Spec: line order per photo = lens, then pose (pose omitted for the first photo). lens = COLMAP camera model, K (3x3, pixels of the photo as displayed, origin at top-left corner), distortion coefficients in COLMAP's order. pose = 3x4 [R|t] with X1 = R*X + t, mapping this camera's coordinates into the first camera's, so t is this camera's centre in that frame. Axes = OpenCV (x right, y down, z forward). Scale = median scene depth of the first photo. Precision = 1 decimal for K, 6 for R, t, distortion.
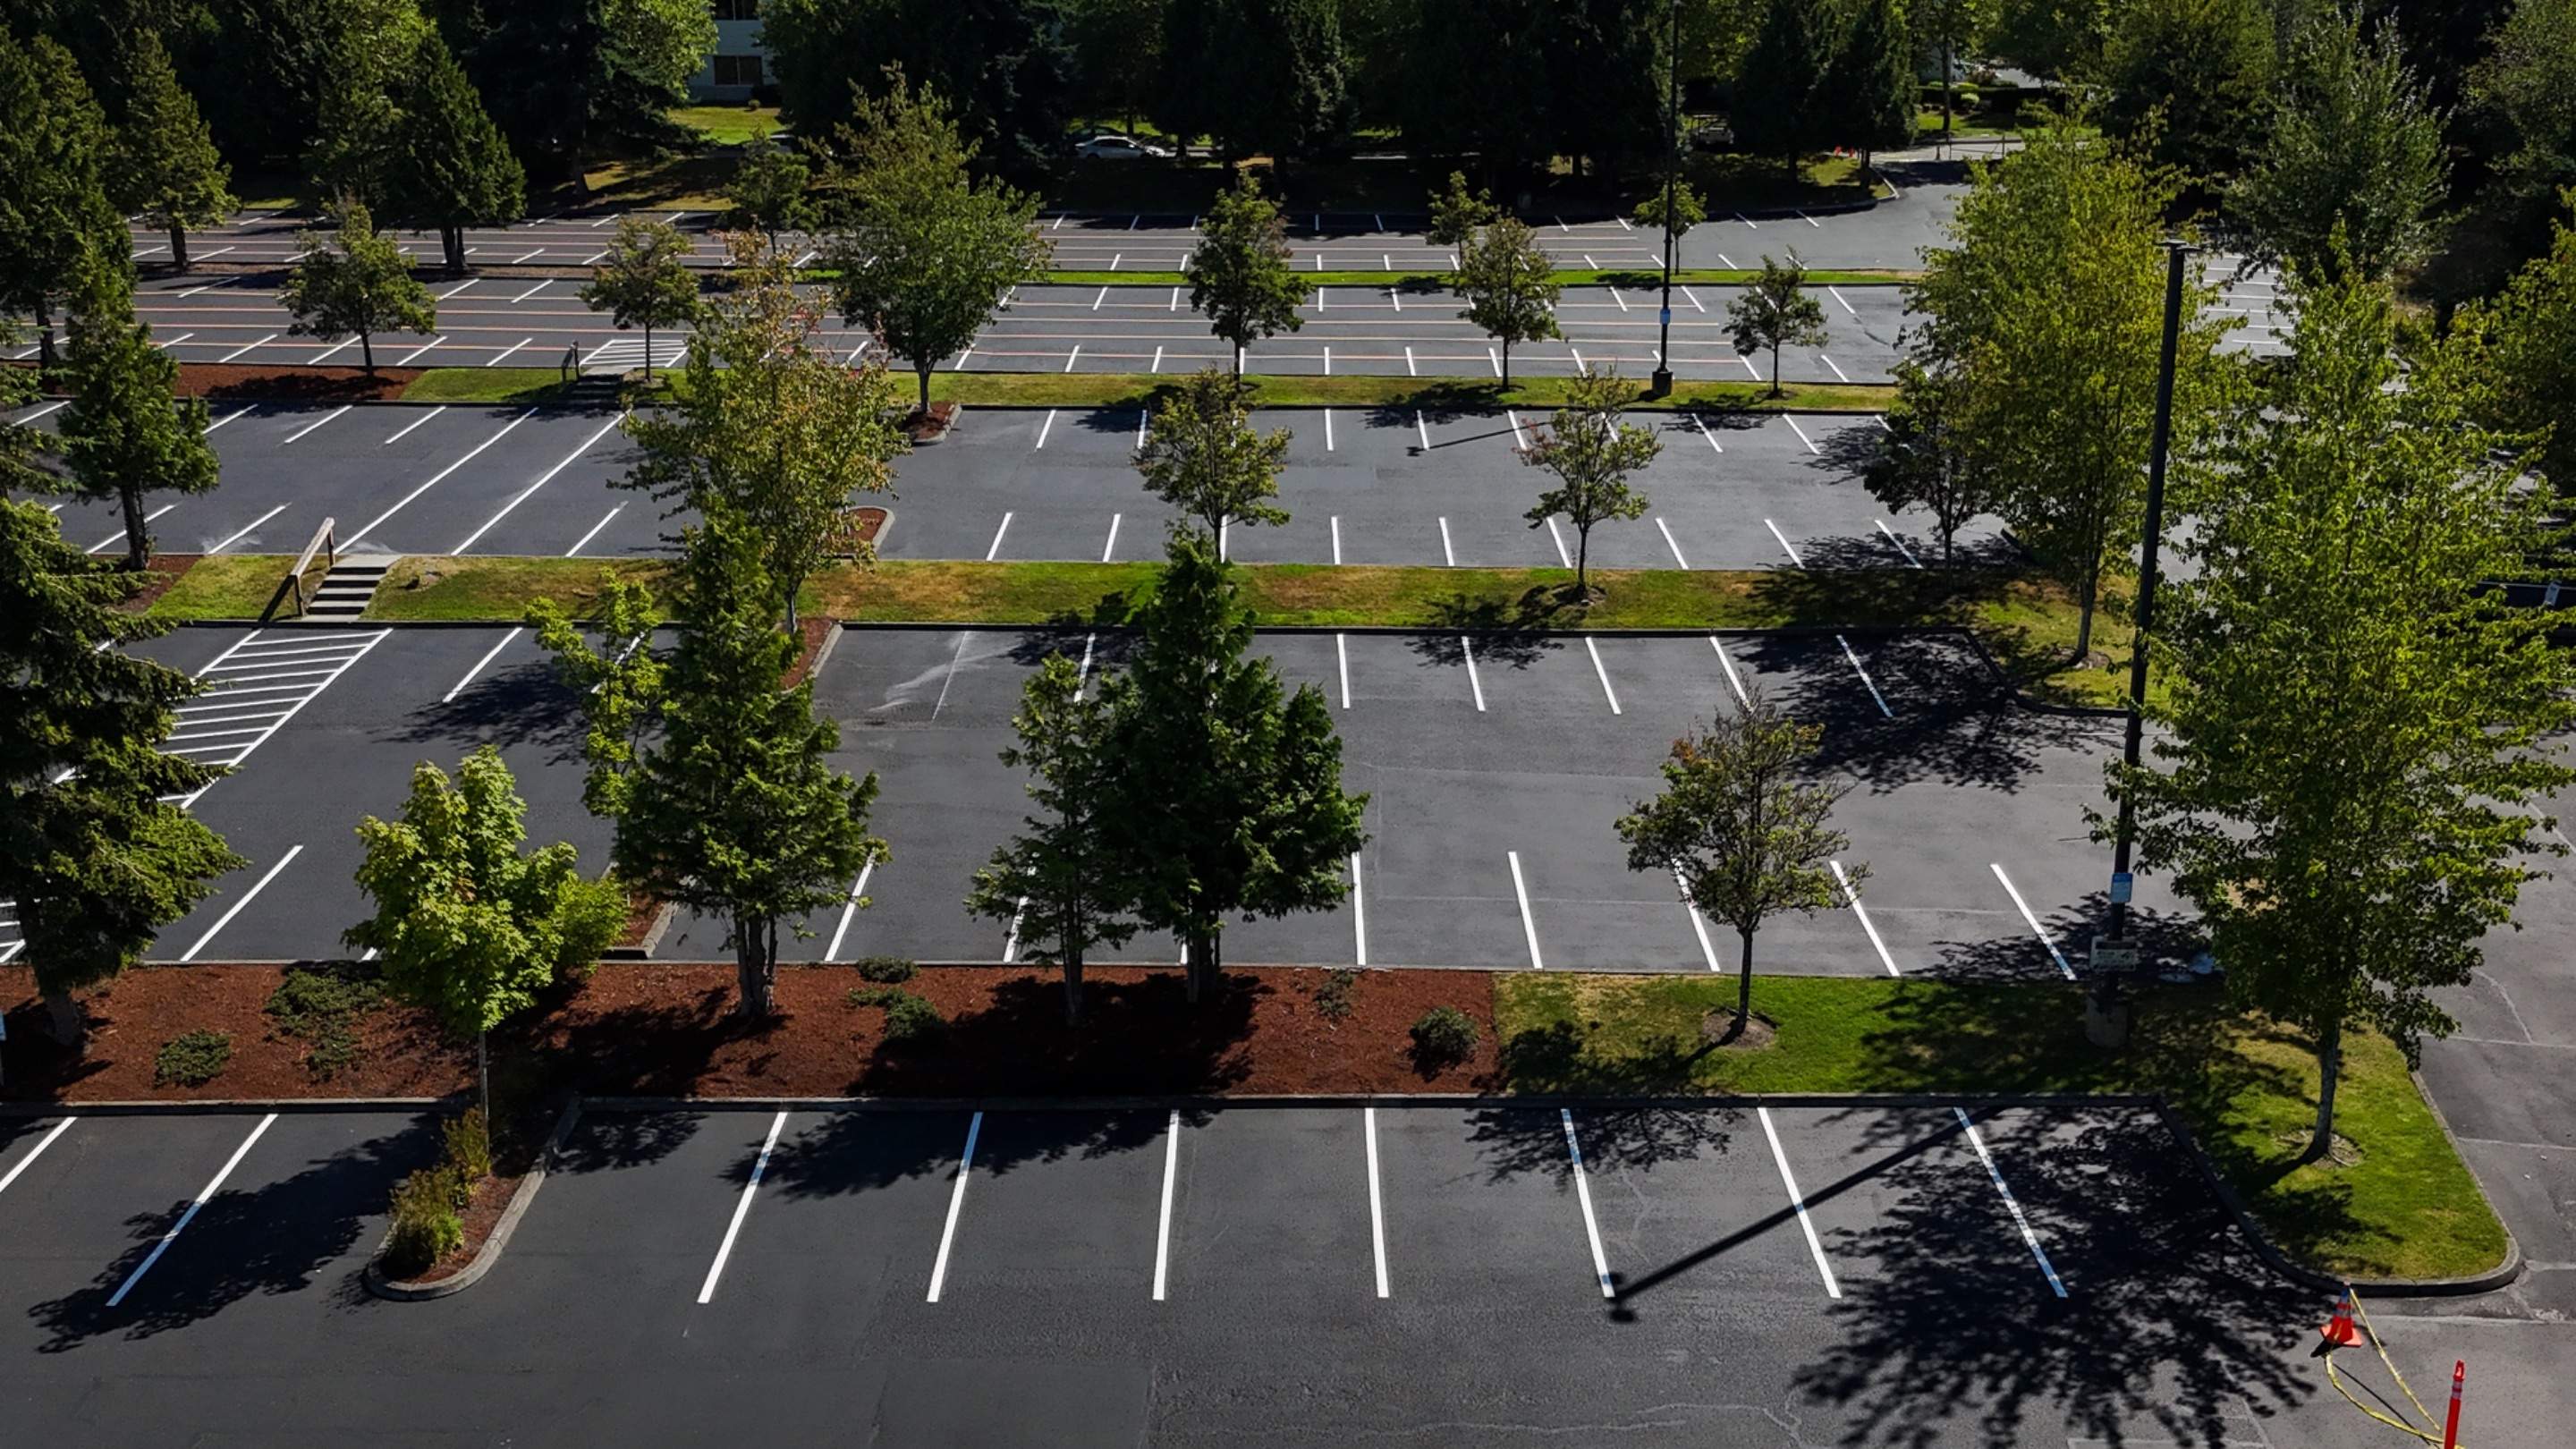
lens RADIAL K [[2487.0, 0, 1305.1], [0, 2487.0, 739.4], [0, 0, 1]] dist [0.136839, -0.280788]
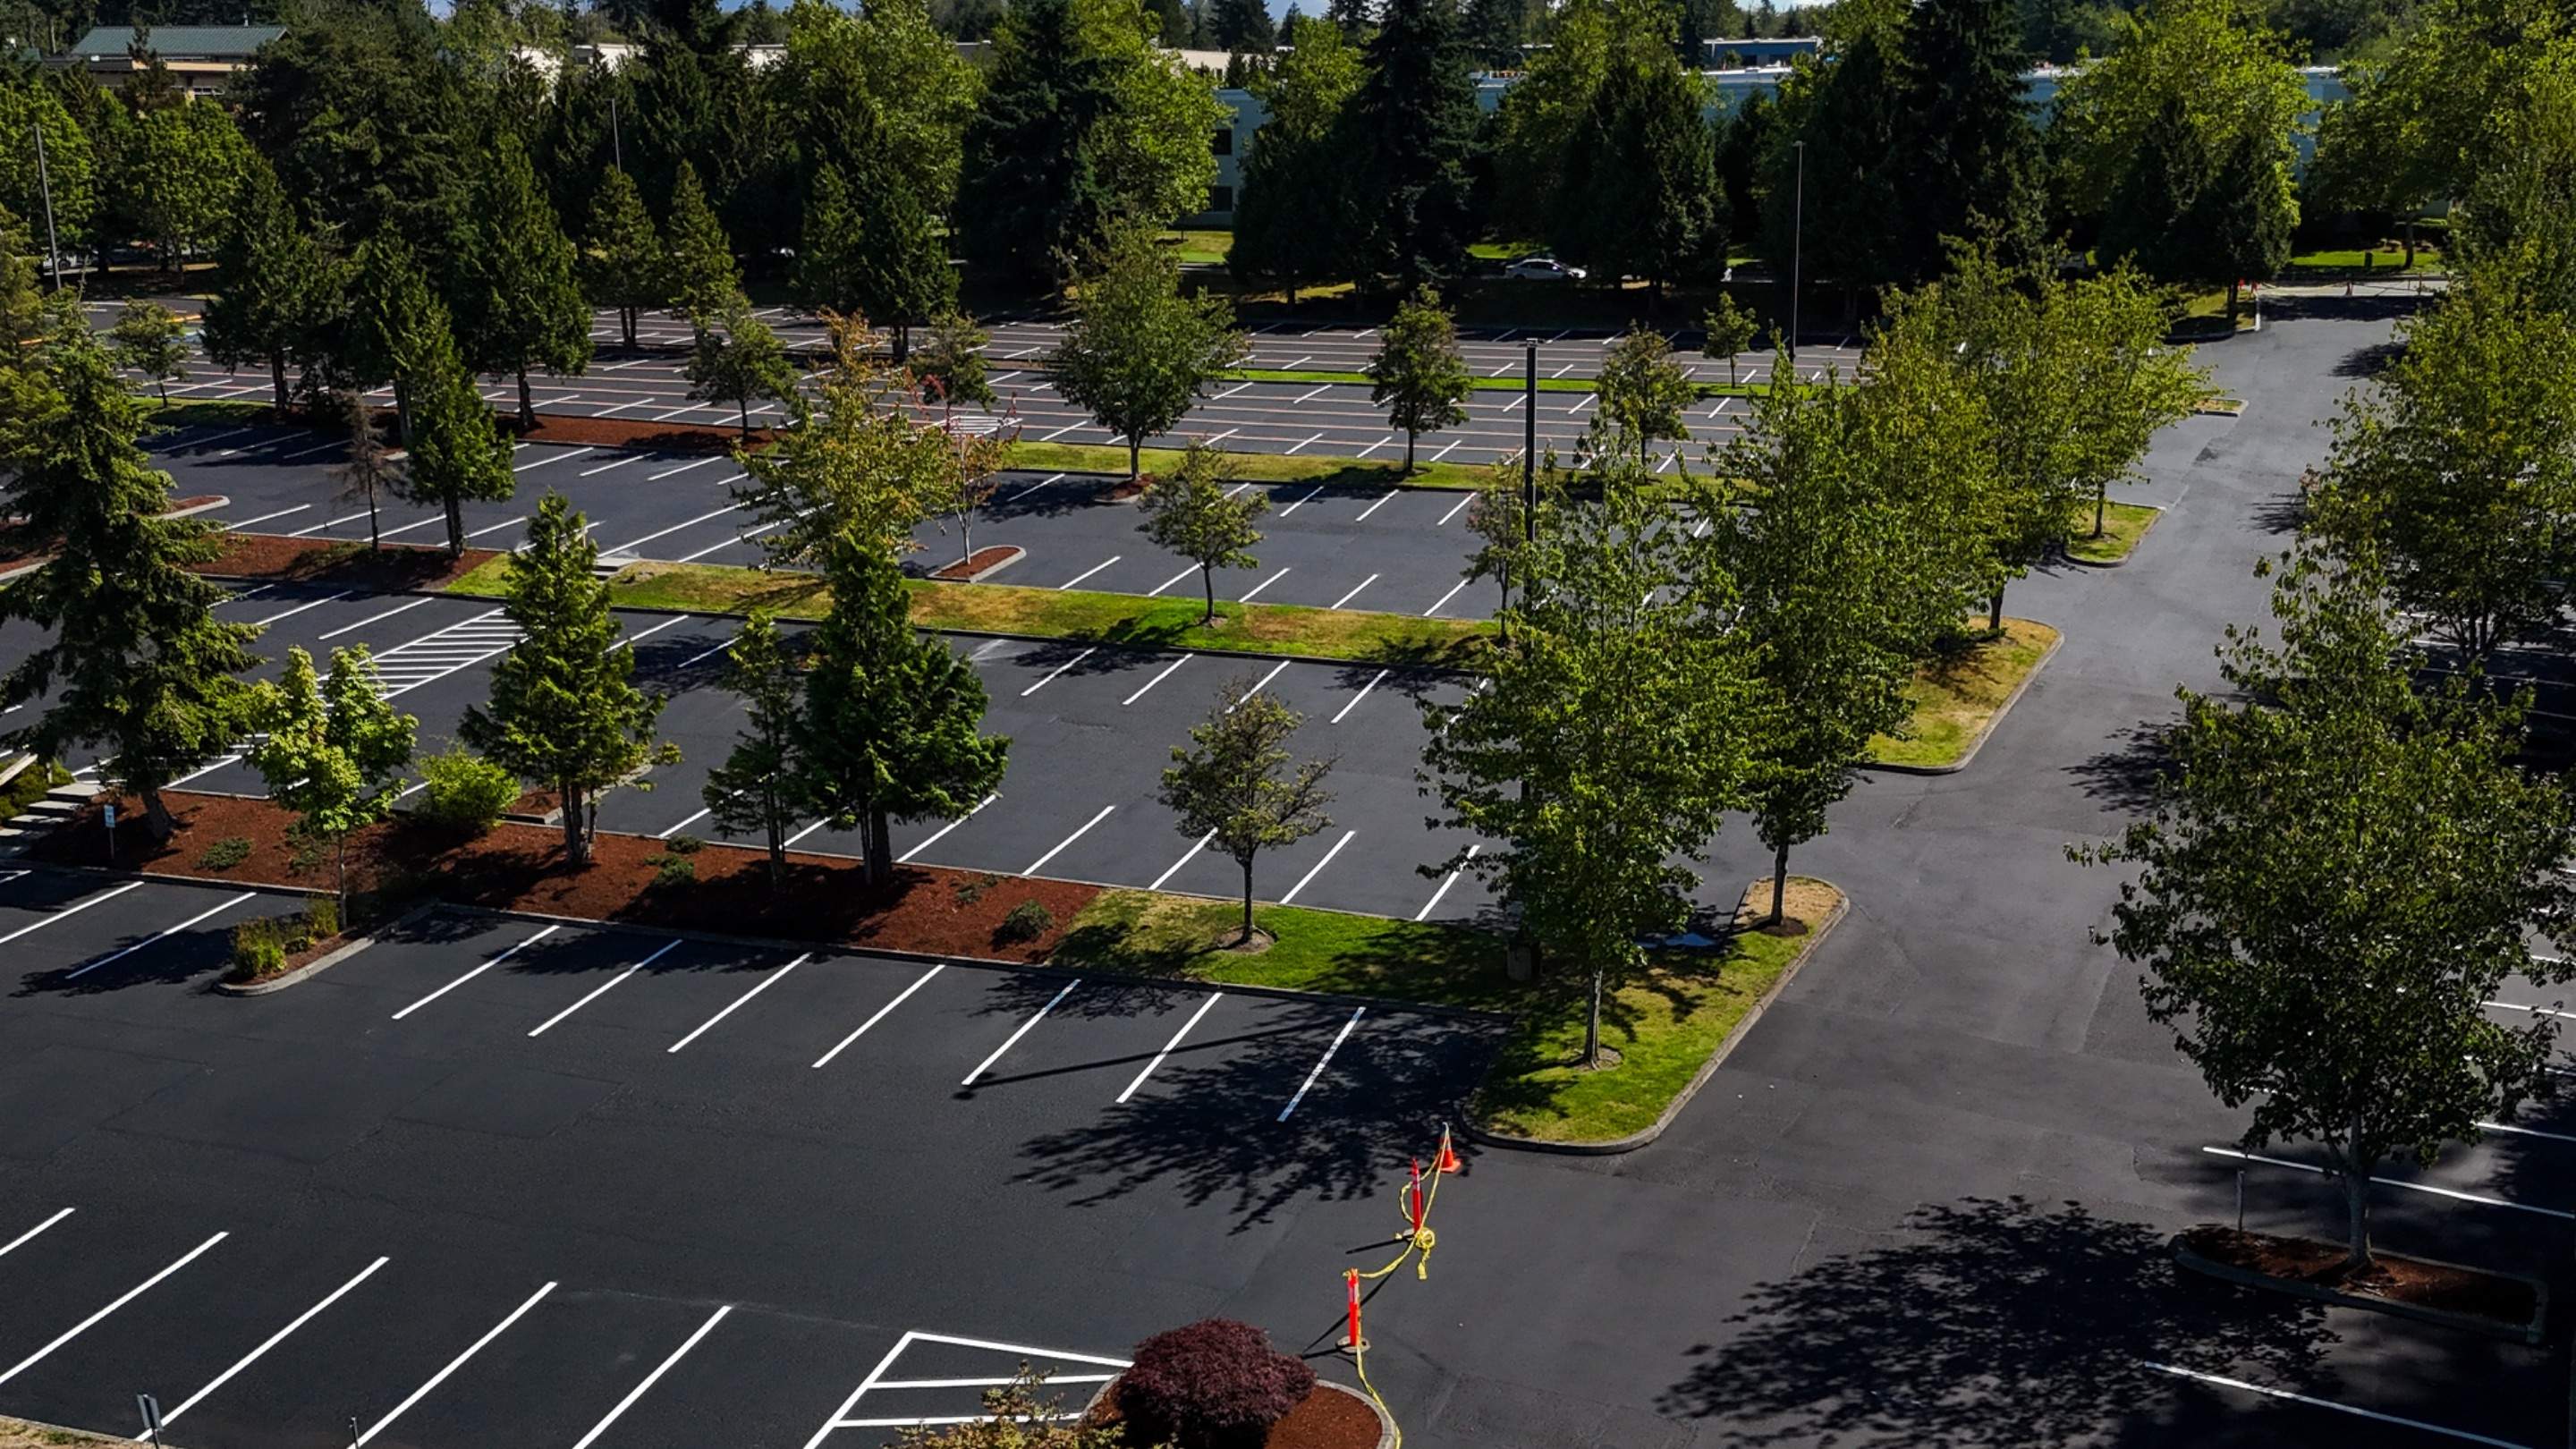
lens RADIAL K [[2487.0, 0, 1305.1], [0, 2487.0, 739.4], [0, 0, 1]] dist [0.136839, -0.280788]
pose [[0.953444, 0.073786, -0.292405, 0.385381], [-0.087851, 0.995510, -0.035247, 0.037696], [0.288491, 0.059294, 0.955645, -0.148083]]
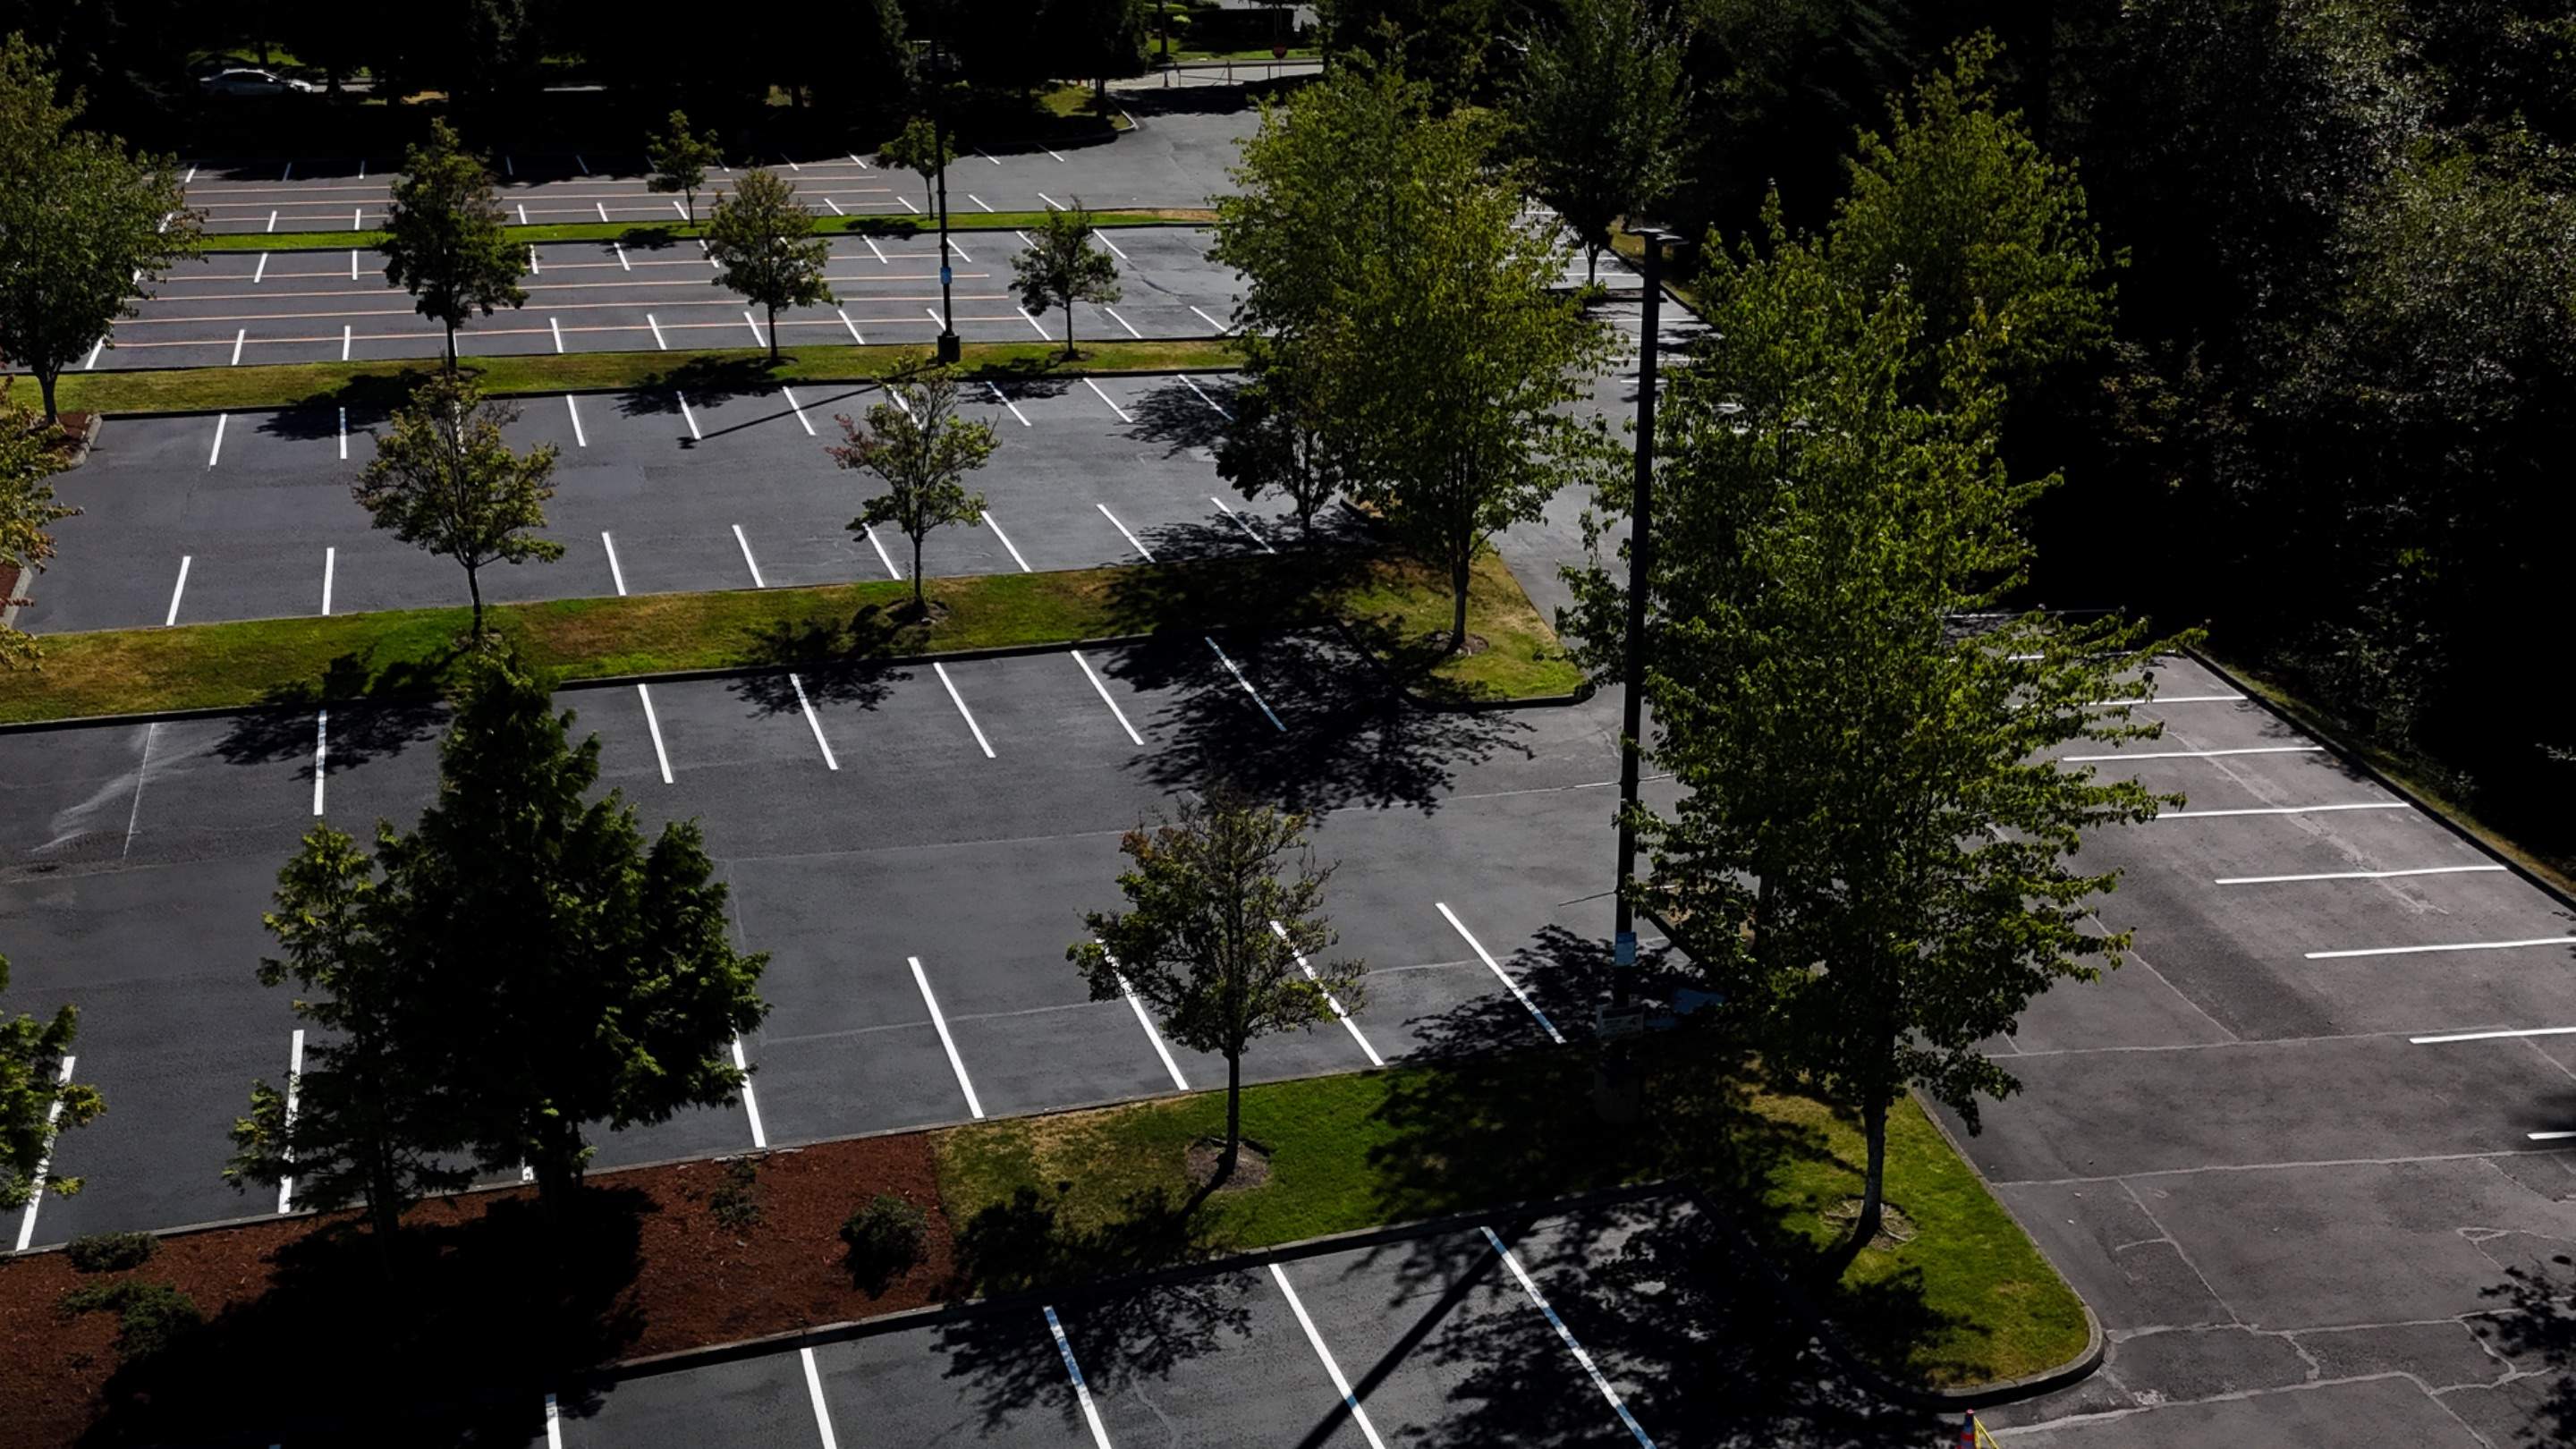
lens RADIAL K [[2487.0, 0, 1305.1], [0, 2487.0, 739.4], [0, 0, 1]] dist [0.136839, -0.280788]
pose [[0.949627, -0.096267, 0.298229, -0.028294], [0.086489, 0.995197, 0.045845, -0.044211], [-0.301210, -0.017742, 0.953393, 0.125434]]
